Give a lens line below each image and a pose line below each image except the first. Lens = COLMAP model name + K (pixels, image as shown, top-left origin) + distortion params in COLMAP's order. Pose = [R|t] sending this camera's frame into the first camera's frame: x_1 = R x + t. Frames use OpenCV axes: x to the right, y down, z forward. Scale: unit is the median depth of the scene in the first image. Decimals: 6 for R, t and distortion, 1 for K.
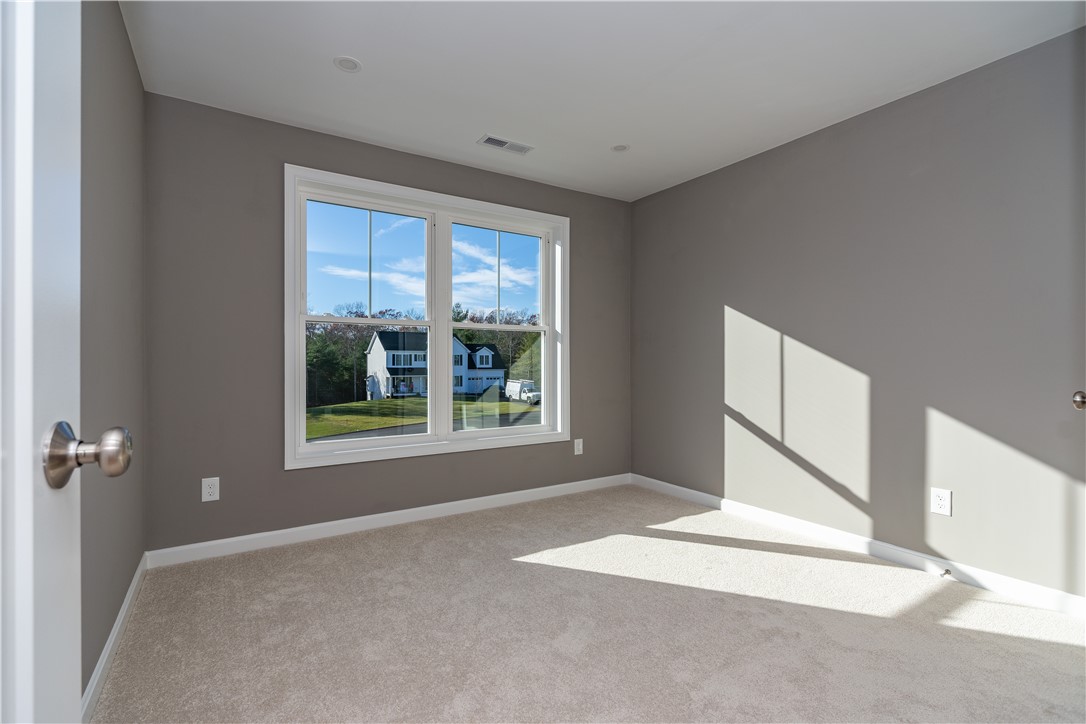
lens RADIAL K [[496.3, 0, 538.3], [0, 496.3, 362.1], [0, 0, 1]] dist [-0.000833, 0.000025]
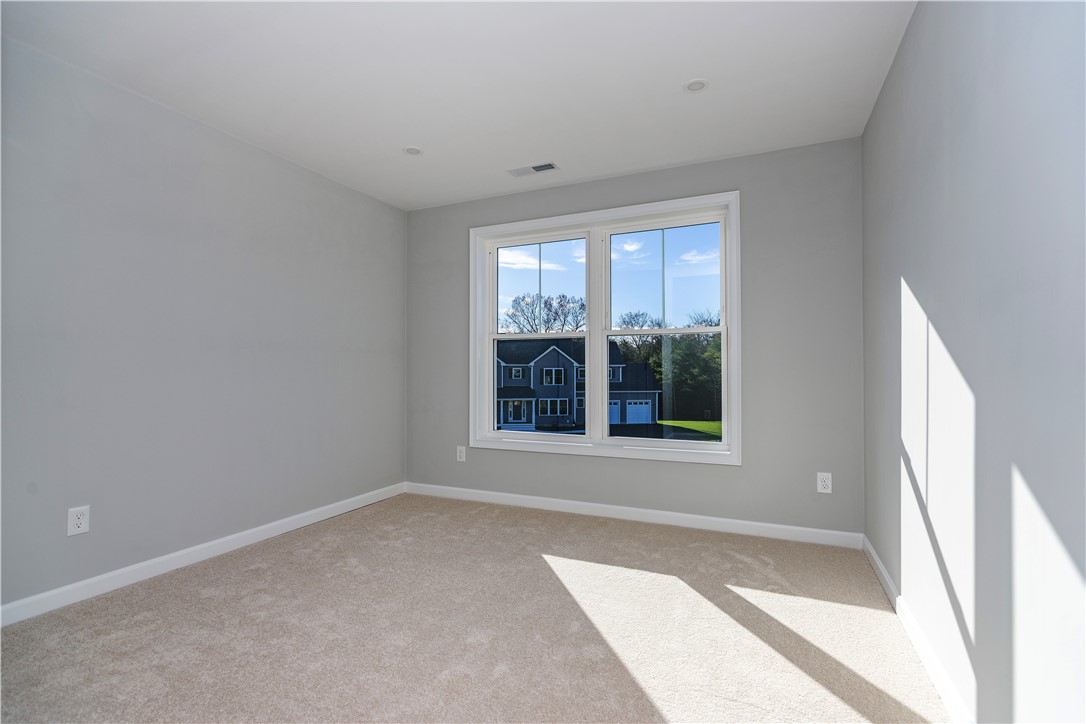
lens RADIAL K [[492.8, 0, 543.8], [0, 492.8, 365.0], [0, 0, 1]] dist [-0.001447, -0.000288]
pose [[0.566548, -0.010949, -0.823956, 0.783725], [0.002389, 0.999929, -0.011645, 0.004375], [0.824025, 0.004629, 0.566535, 0.395651]]
